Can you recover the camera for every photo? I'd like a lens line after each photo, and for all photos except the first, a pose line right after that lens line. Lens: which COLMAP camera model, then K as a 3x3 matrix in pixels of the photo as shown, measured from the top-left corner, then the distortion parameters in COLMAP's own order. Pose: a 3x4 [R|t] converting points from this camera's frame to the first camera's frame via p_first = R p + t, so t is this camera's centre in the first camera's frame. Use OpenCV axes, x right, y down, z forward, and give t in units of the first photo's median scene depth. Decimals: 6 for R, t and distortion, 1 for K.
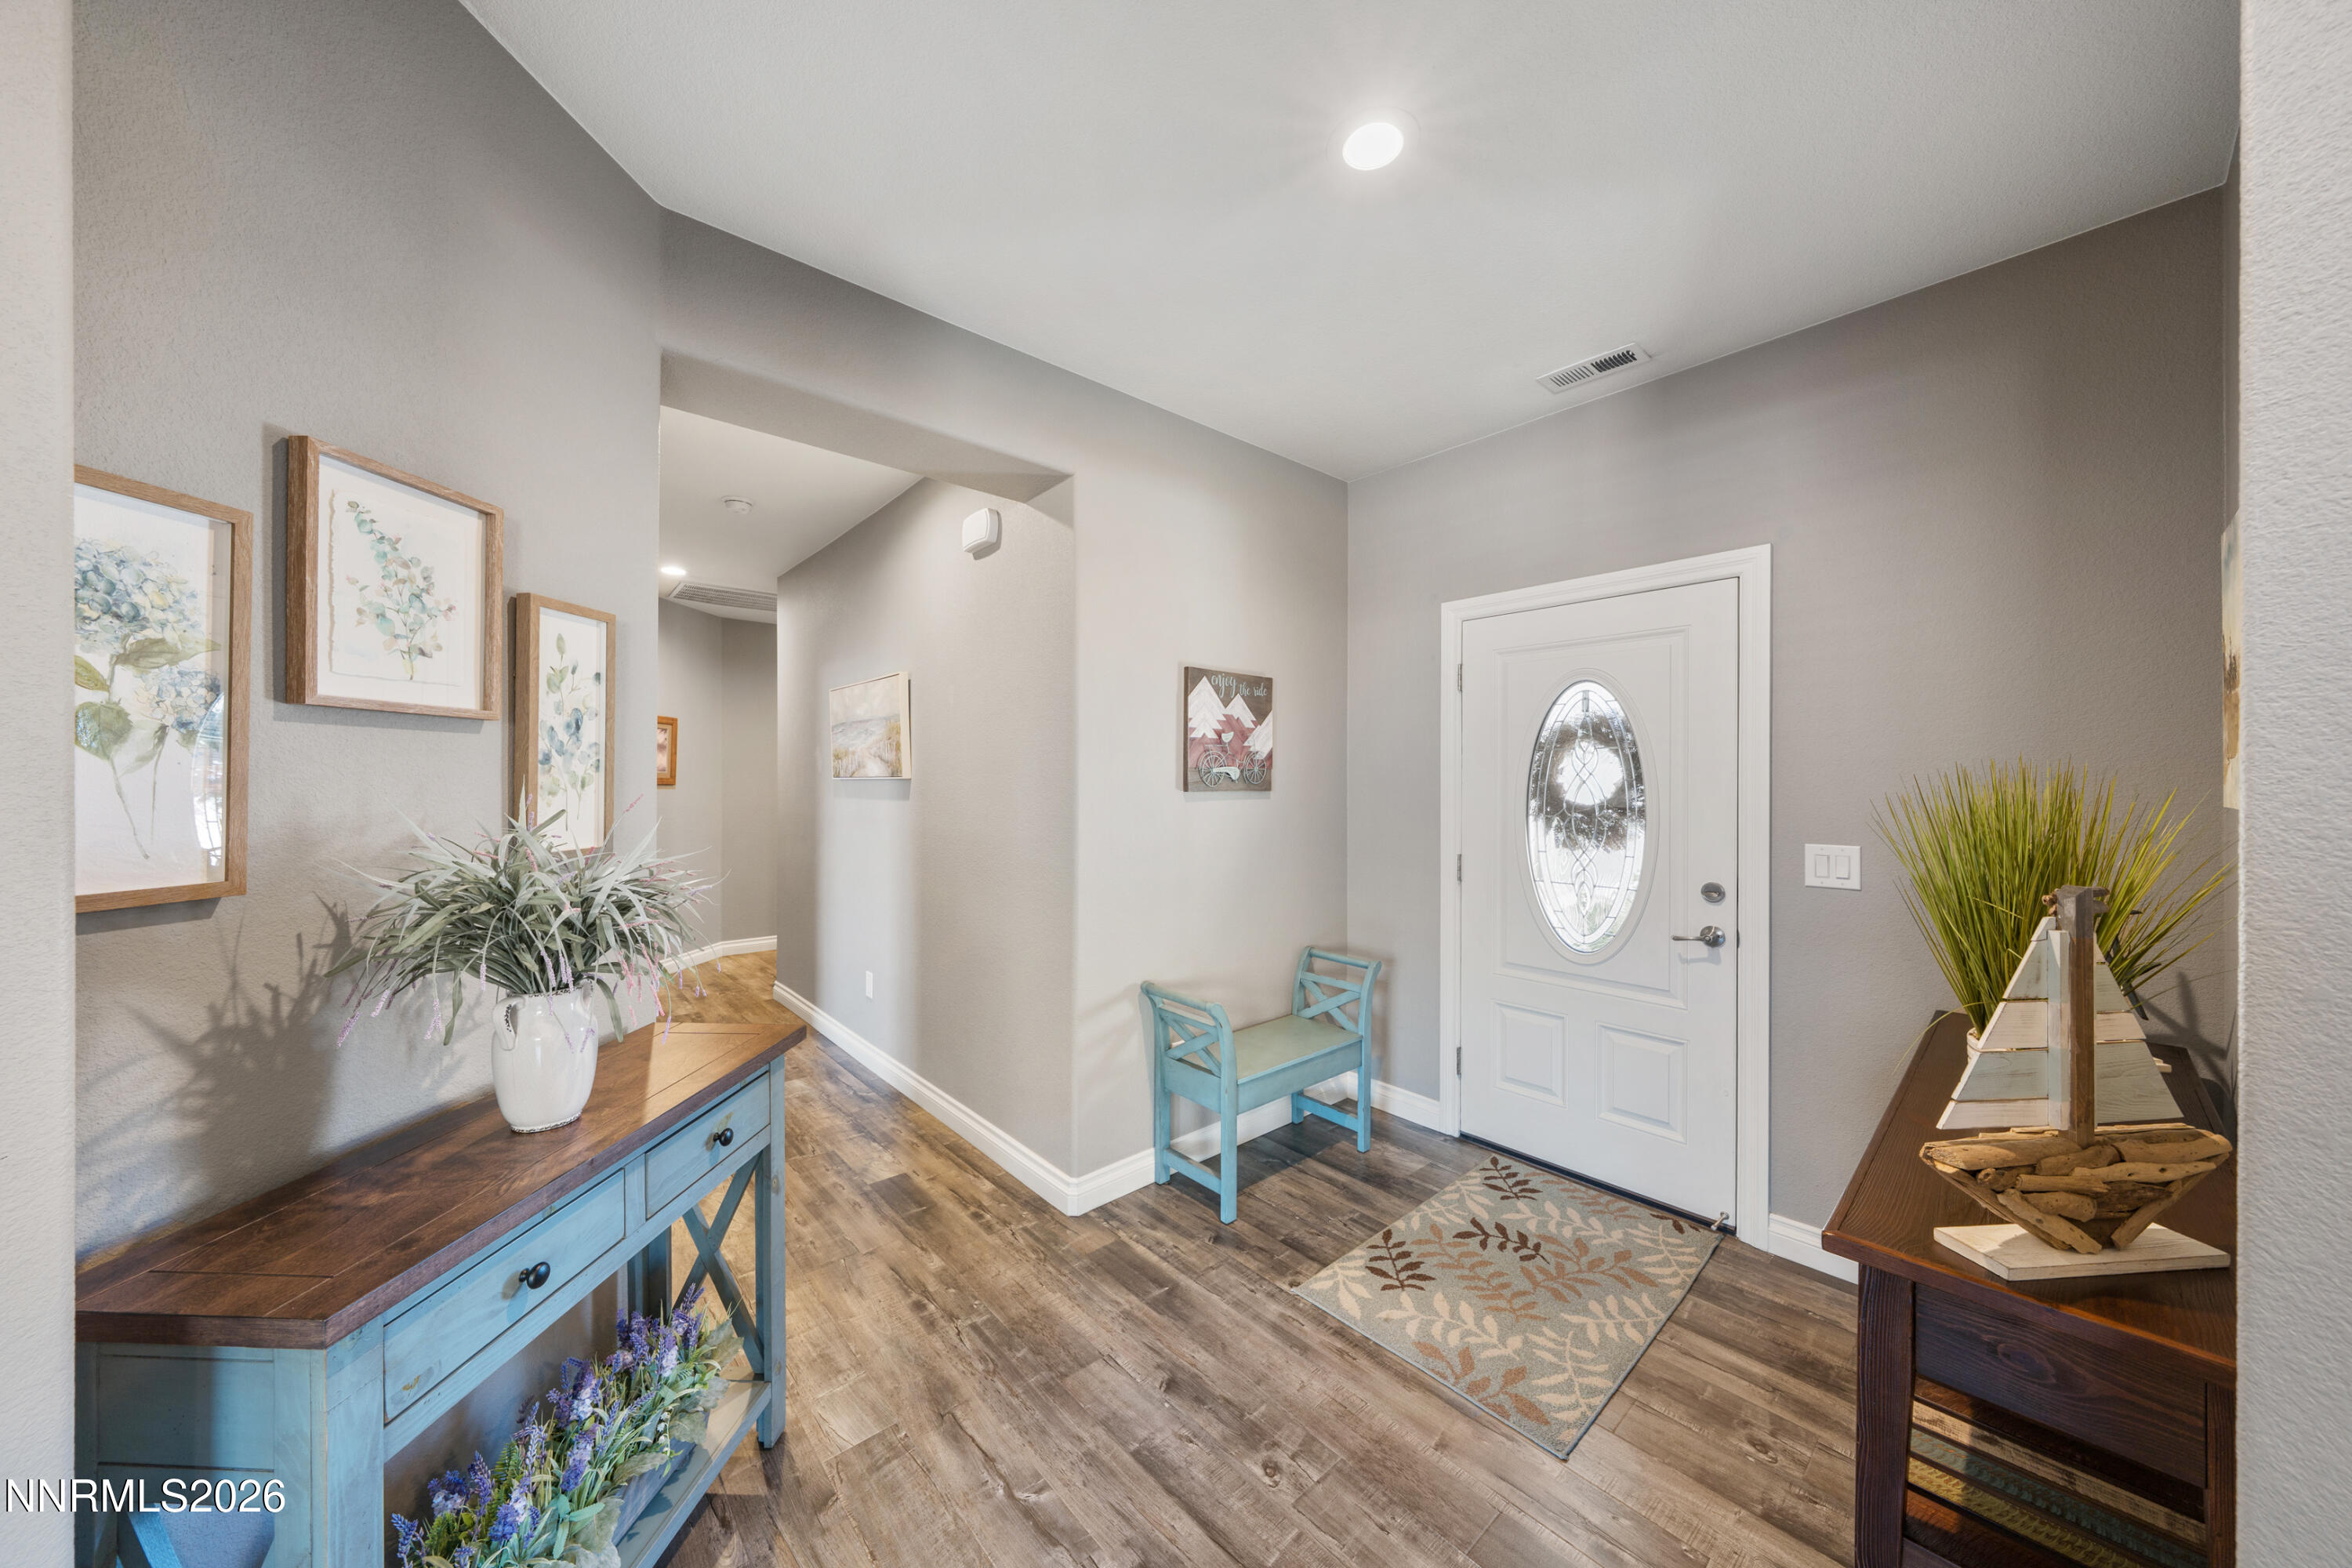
lens RADIAL K [[802.8, 0, 1176.0], [0, 802.8, 784.0], [0, 0, 1]] dist [0.000137, 0.000396]
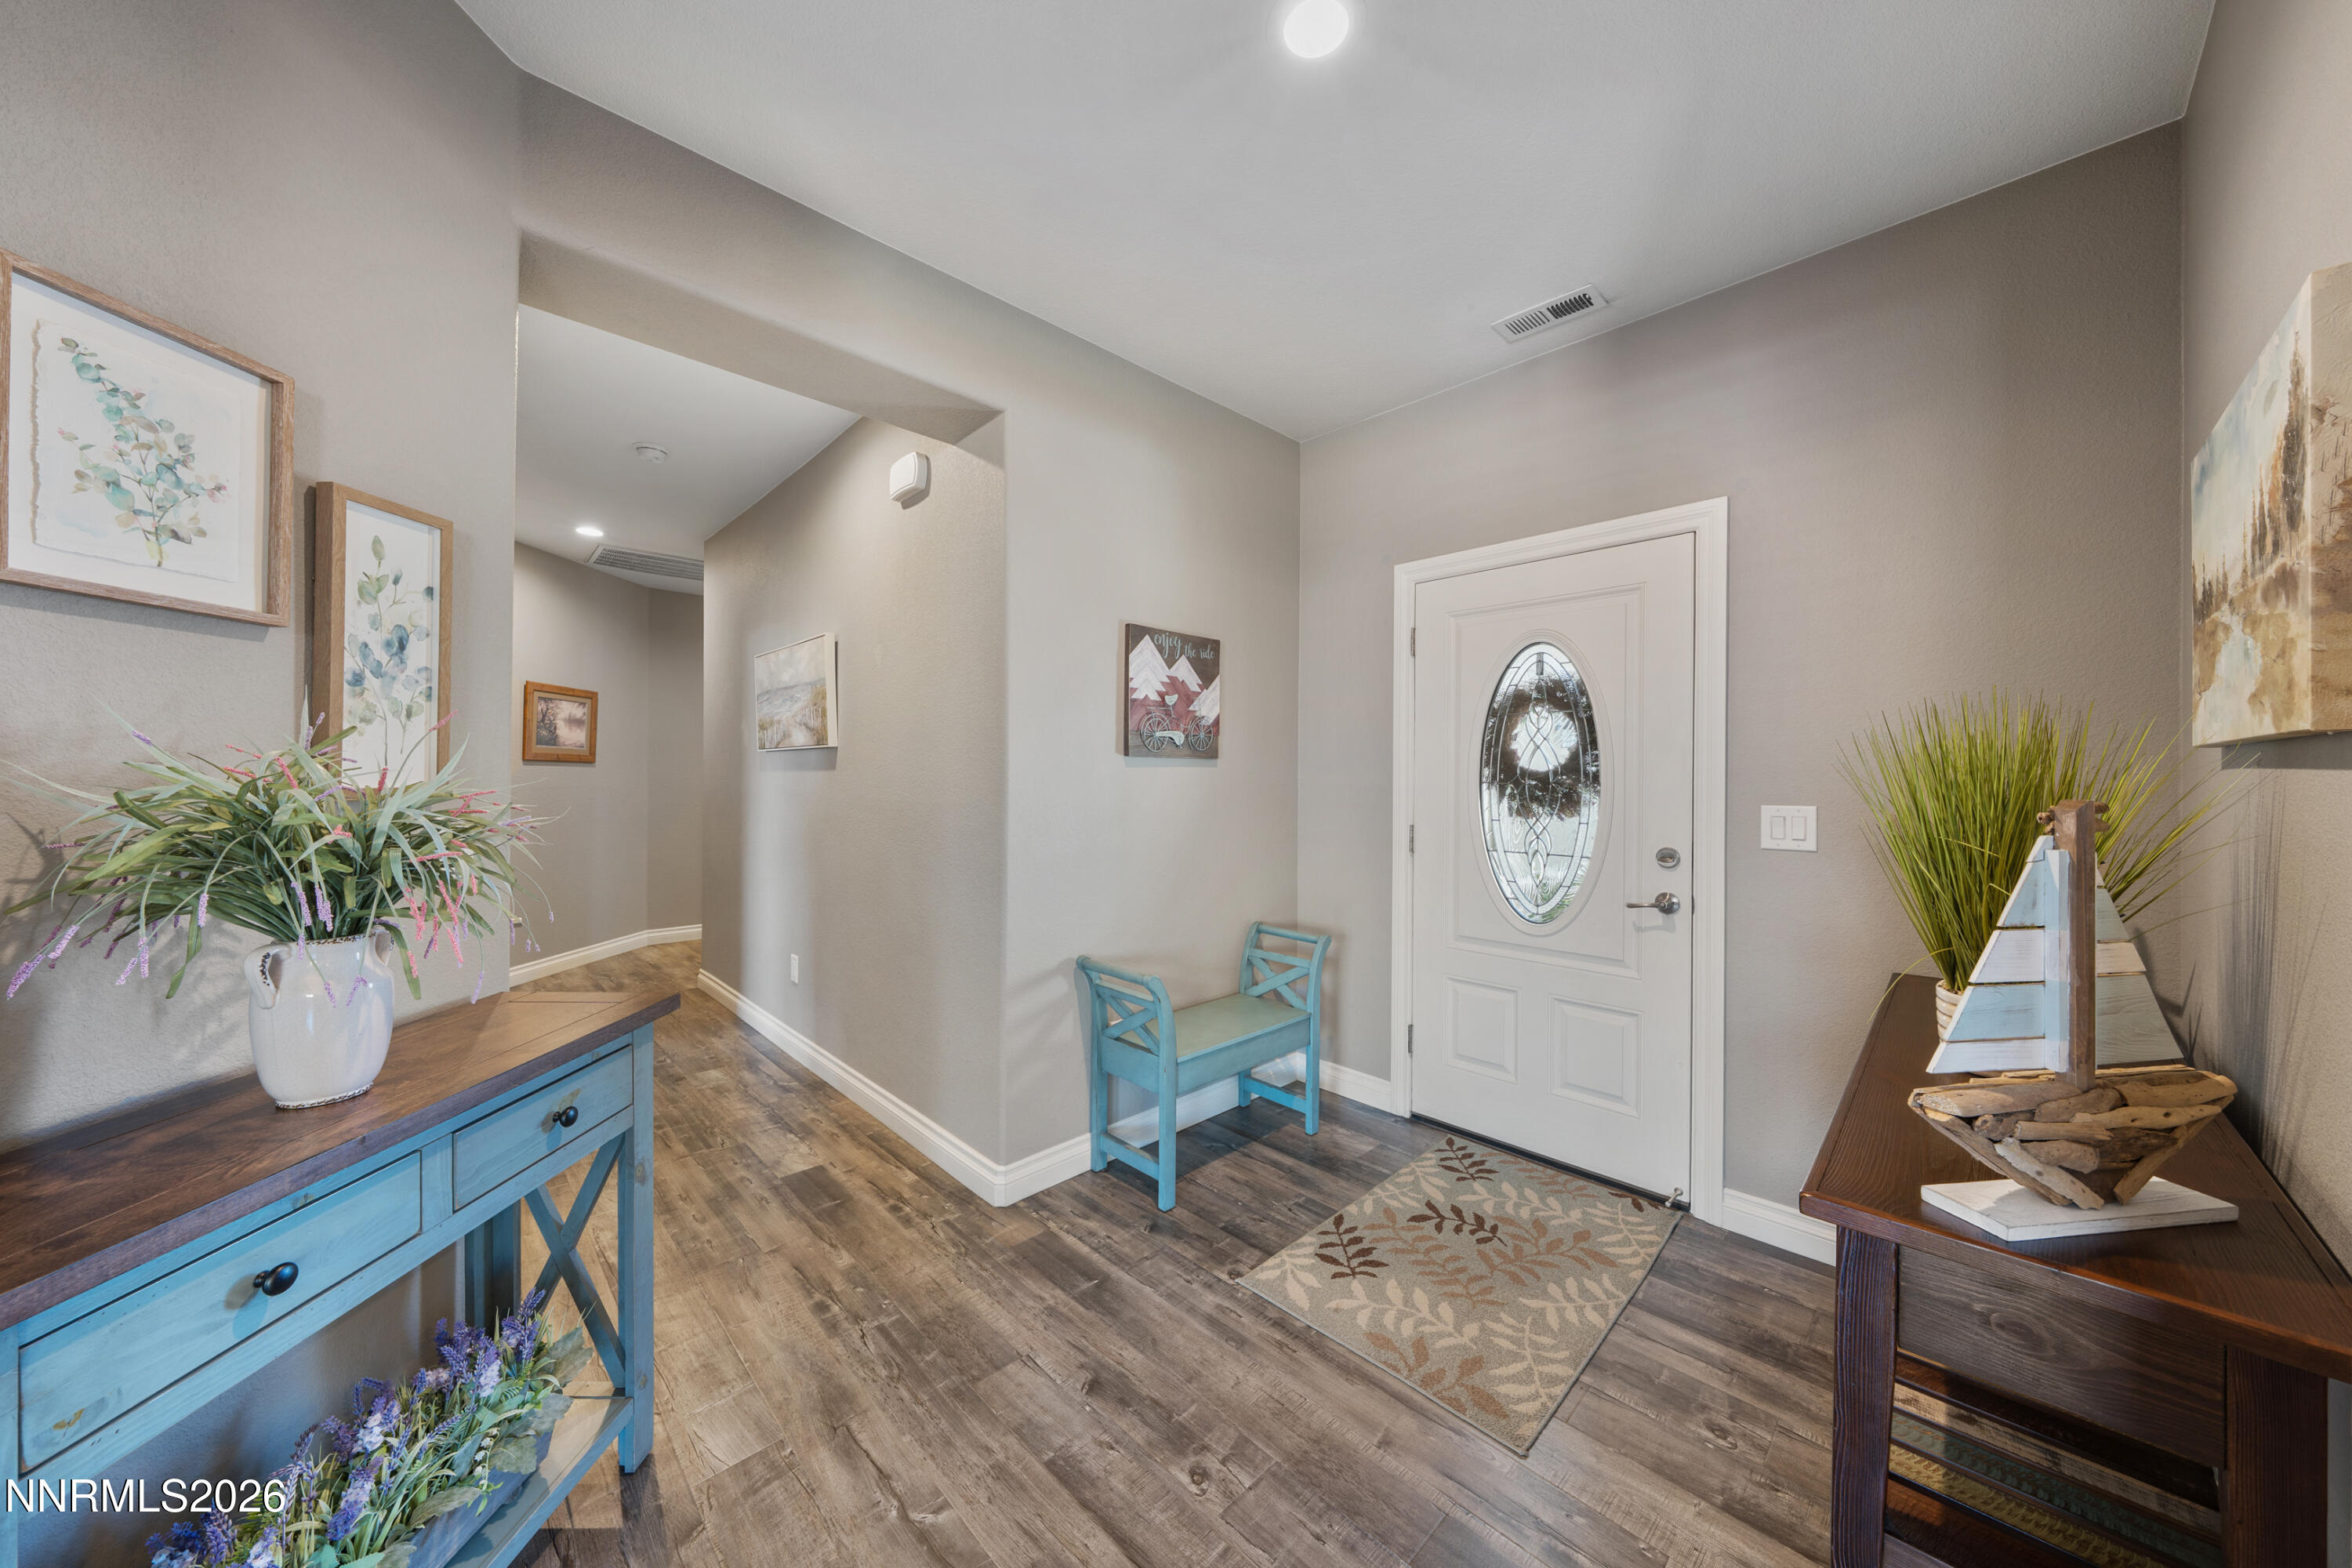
lens RADIAL K [[805.2, 0, 1175.5], [0, 805.2, 777.3], [0, 0, 1]] dist [-0.000010, 0.000224]
pose [[0.998850, 0.004363, 0.047752, 0.043234], [-0.004297, 0.999990, -0.001478, 0.062491], [-0.047758, 0.001271, 0.998858, 0.087502]]
